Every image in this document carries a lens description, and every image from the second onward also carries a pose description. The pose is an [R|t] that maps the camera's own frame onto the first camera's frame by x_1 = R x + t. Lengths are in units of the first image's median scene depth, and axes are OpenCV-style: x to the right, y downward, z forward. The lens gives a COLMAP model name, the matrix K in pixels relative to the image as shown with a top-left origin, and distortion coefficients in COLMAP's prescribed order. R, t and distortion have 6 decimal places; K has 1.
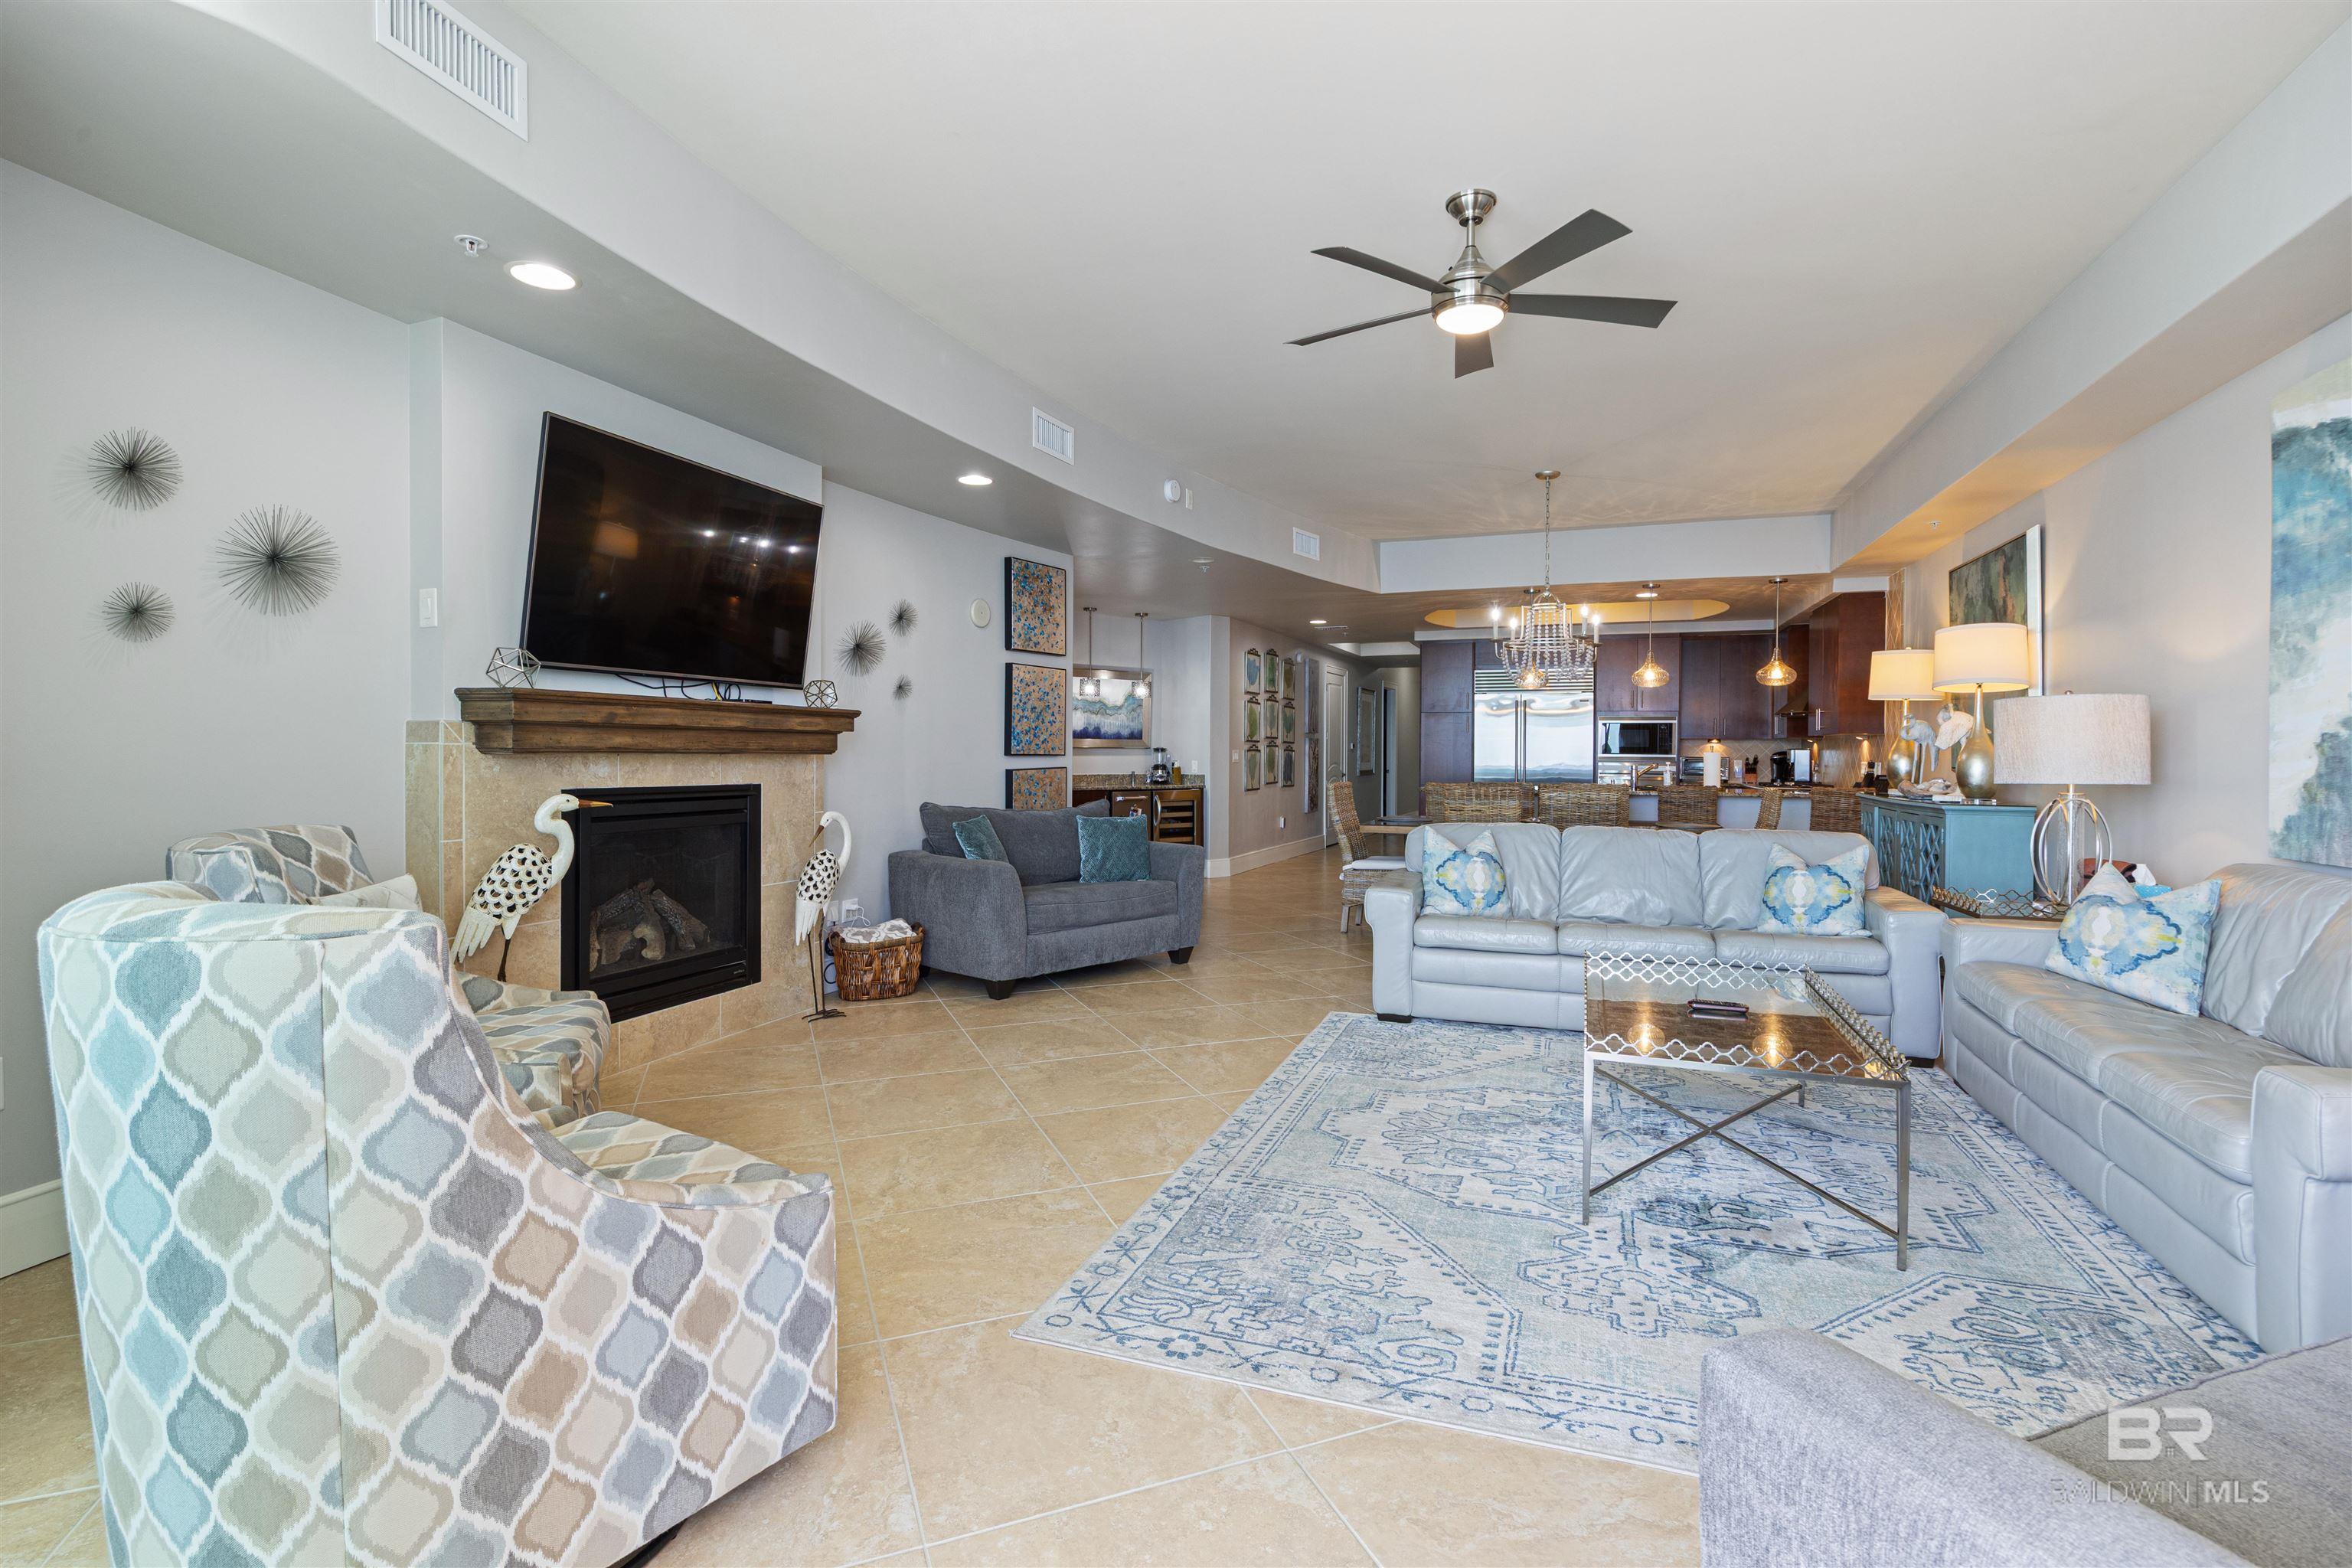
lens RADIAL K [[1114.8, 0, 1176.0], [0, 1114.8, 784.0], [0, 0, 1]] dist [-0.004913, -0.000371]
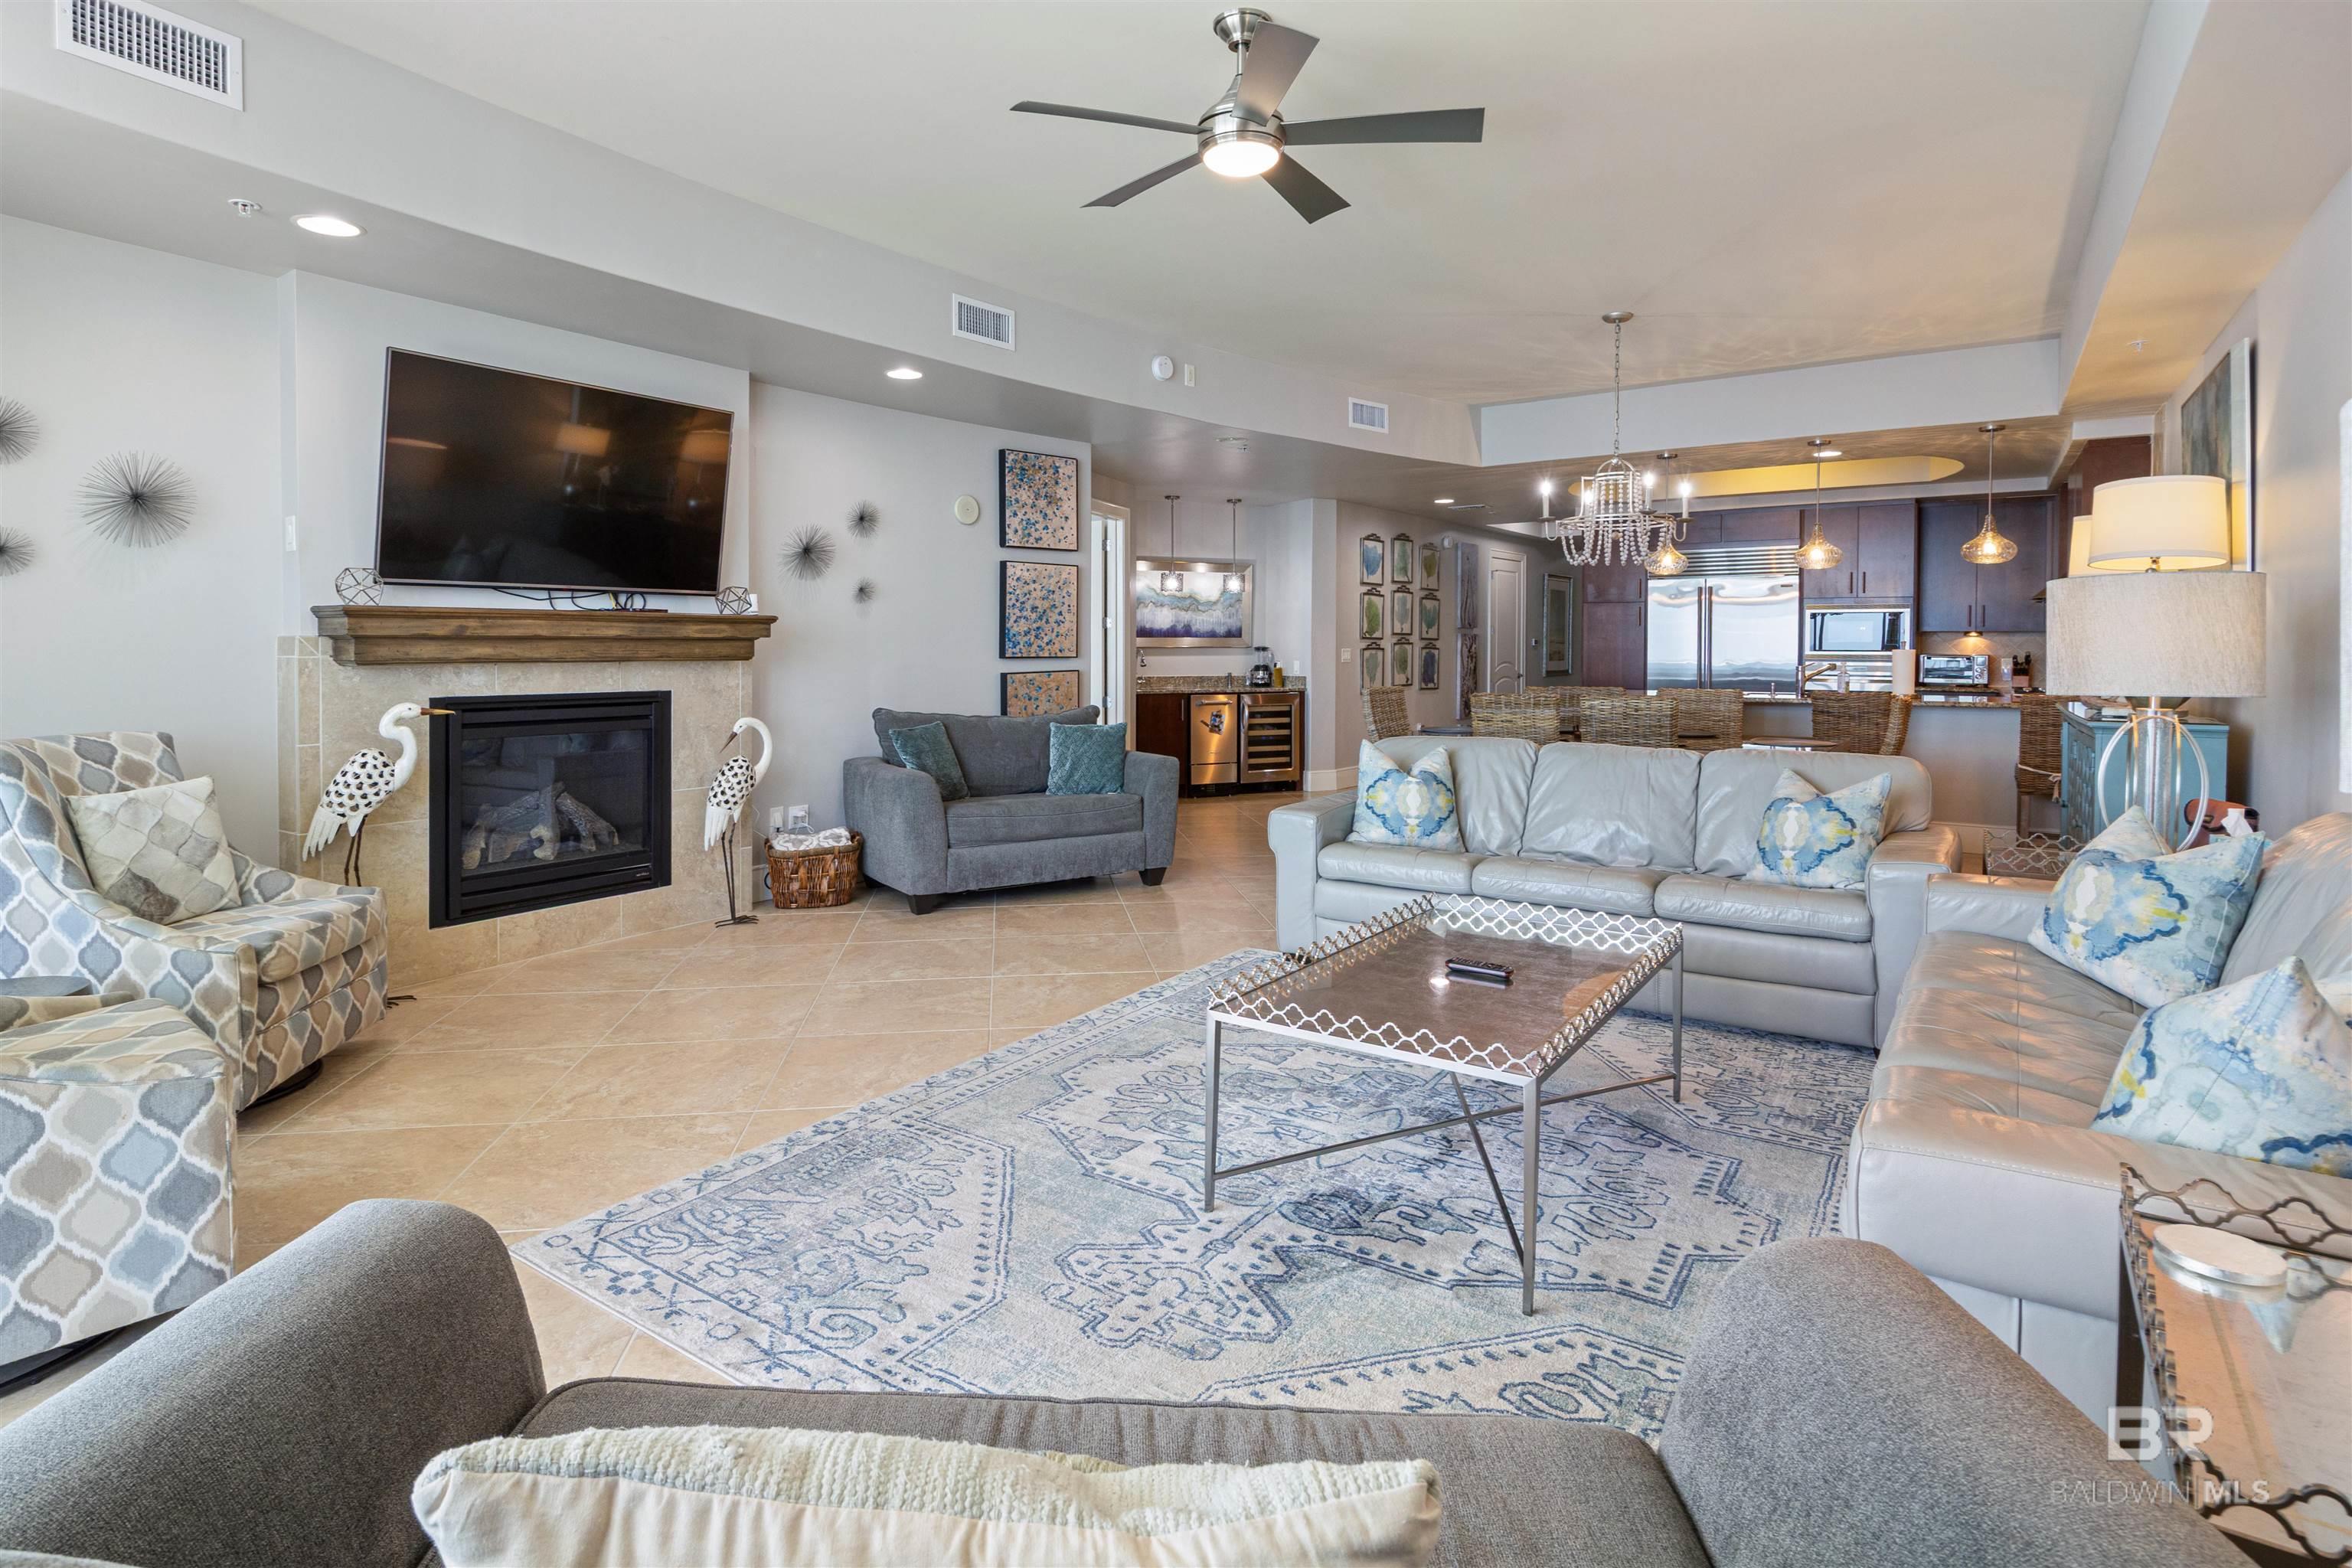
lens RADIAL K [[1201.1, 0, 1126.0], [0, 1201.1, 697.6], [0, 0, 1]] dist [-0.011147, -0.000484]
pose [[0.964600, 0.003738, -0.263692, 0.304115], [-0.000222, 0.999911, 0.013359, -0.008196], [0.263718, -0.012828, 0.964514, 0.052296]]
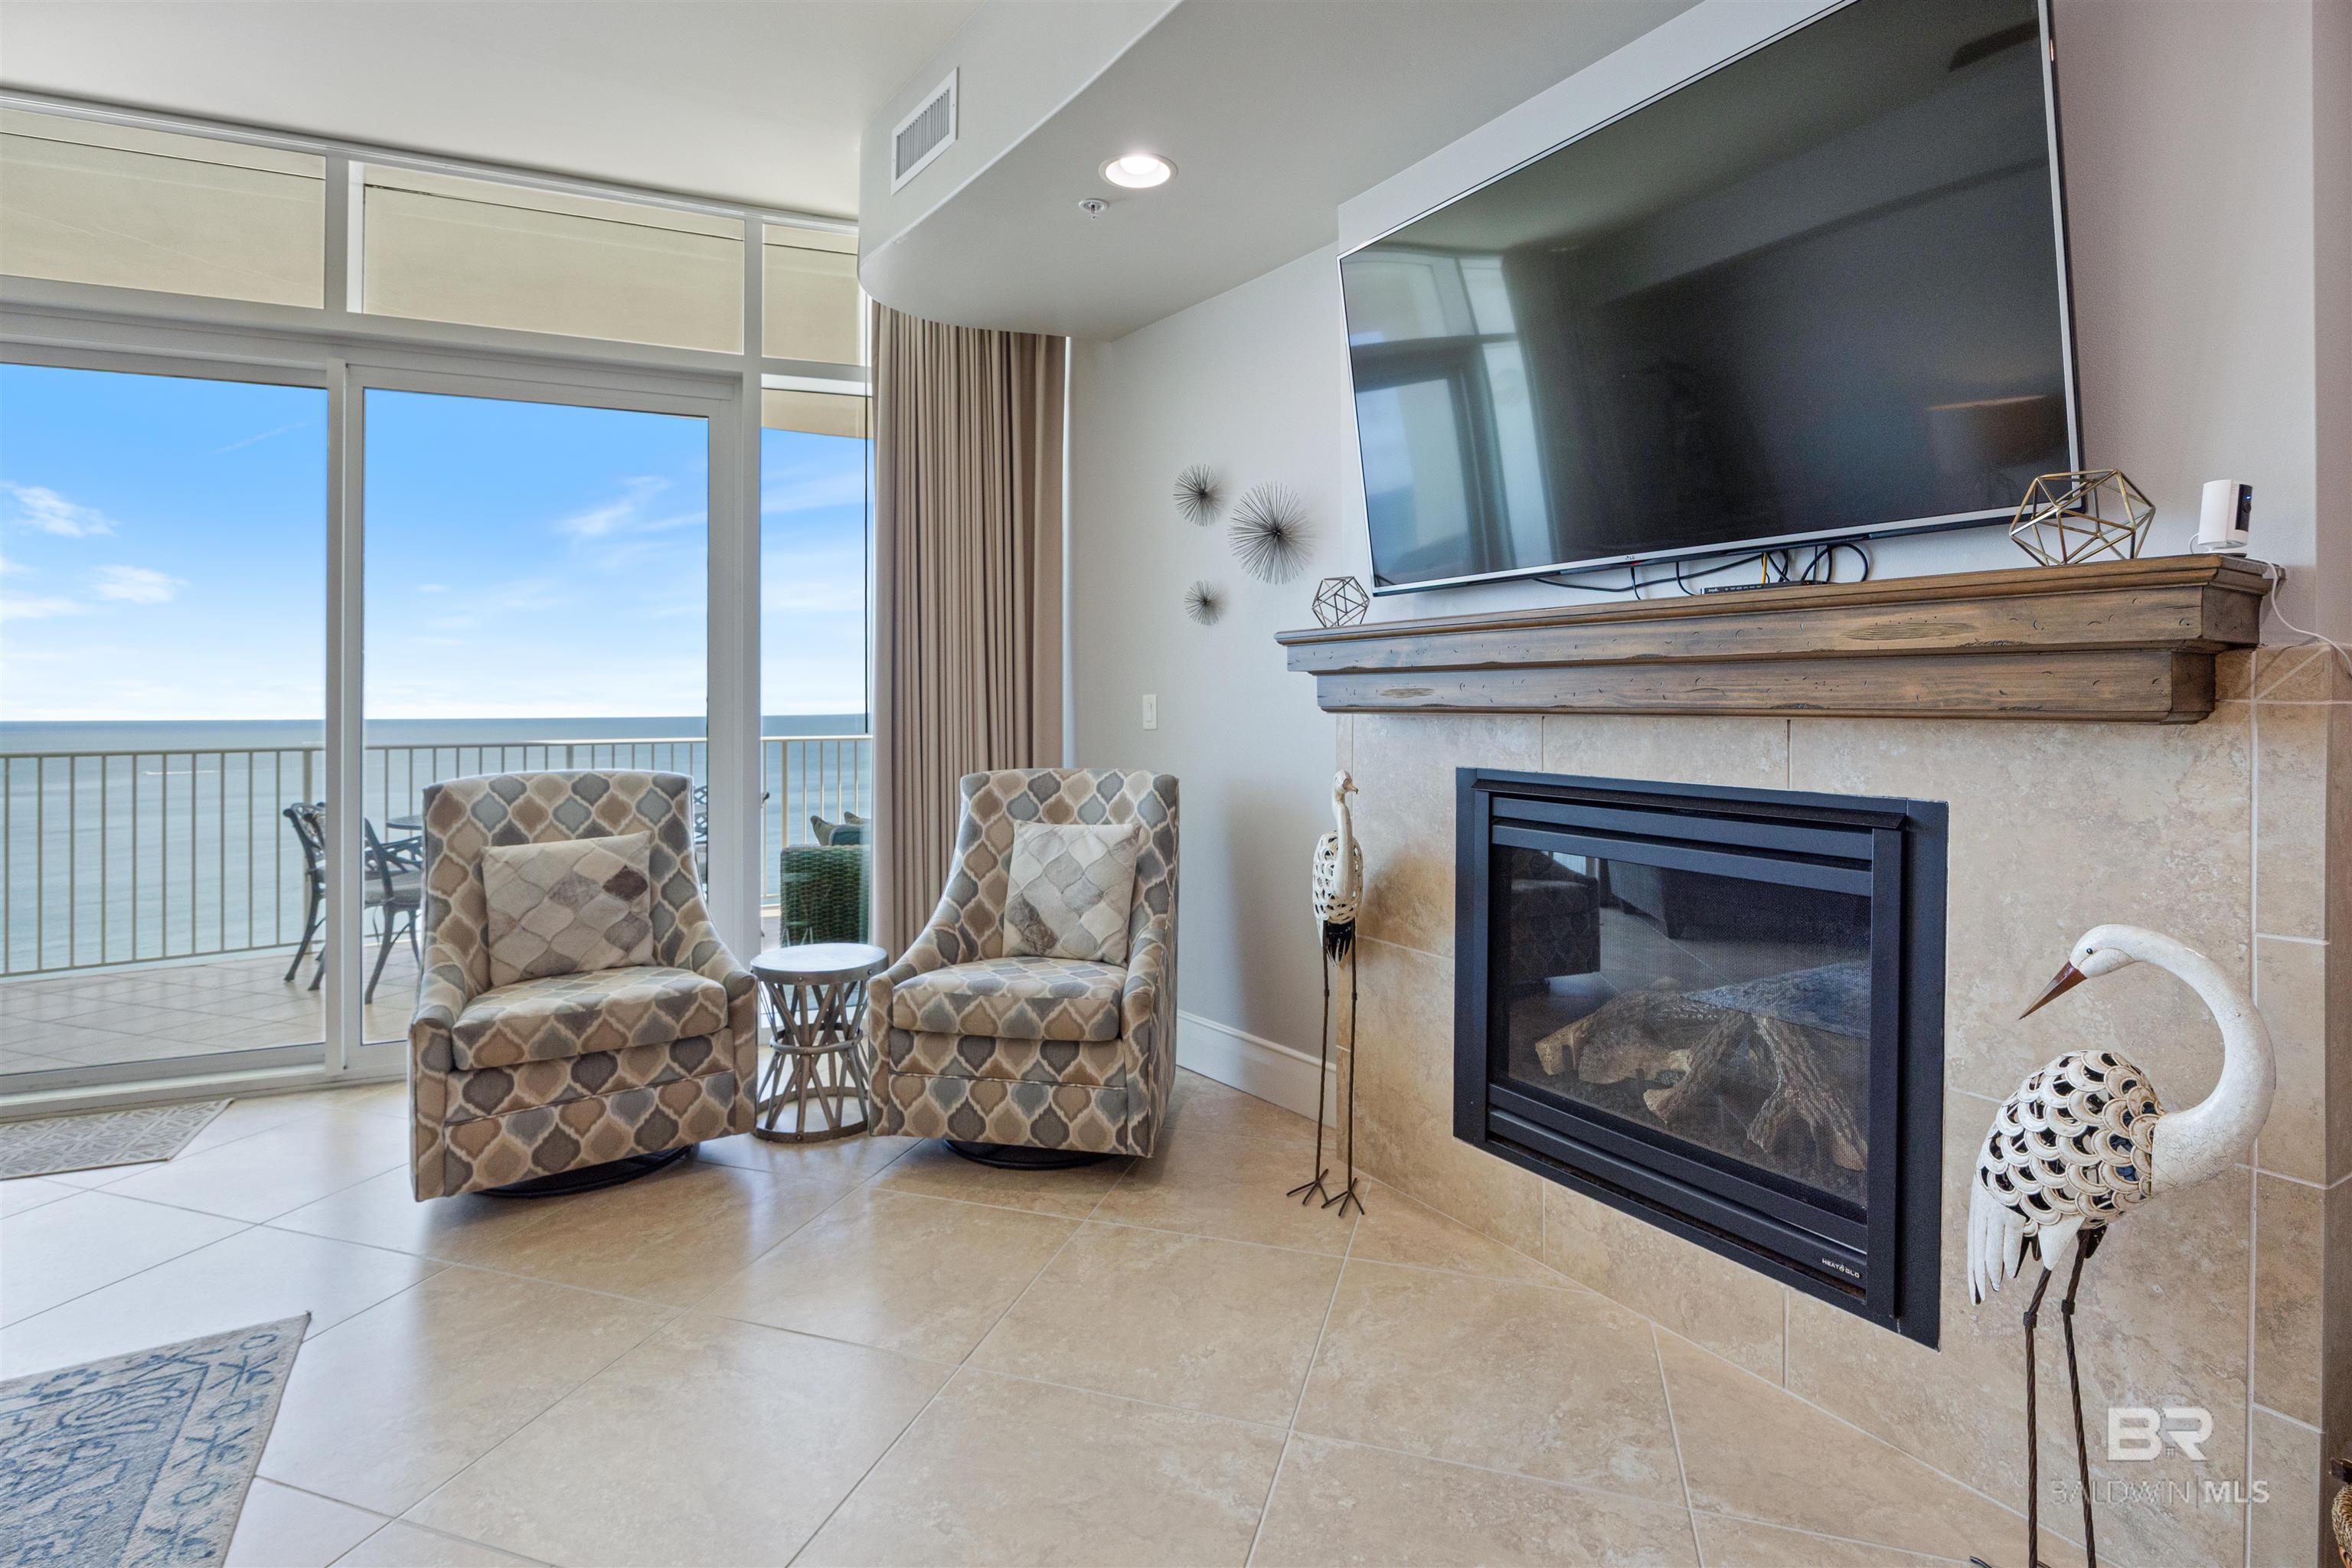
lens RADIAL K [[1127.8, 0, 1170.9], [0, 1127.8, 696.7], [0, 0, 1]] dist [-0.001965, -0.000100]
pose [[-0.635996, -0.006556, -0.771664, 0.062155], [-0.022296, 0.999703, 0.009882, -0.031006], [0.771370, 0.023490, -0.635953, 0.997512]]
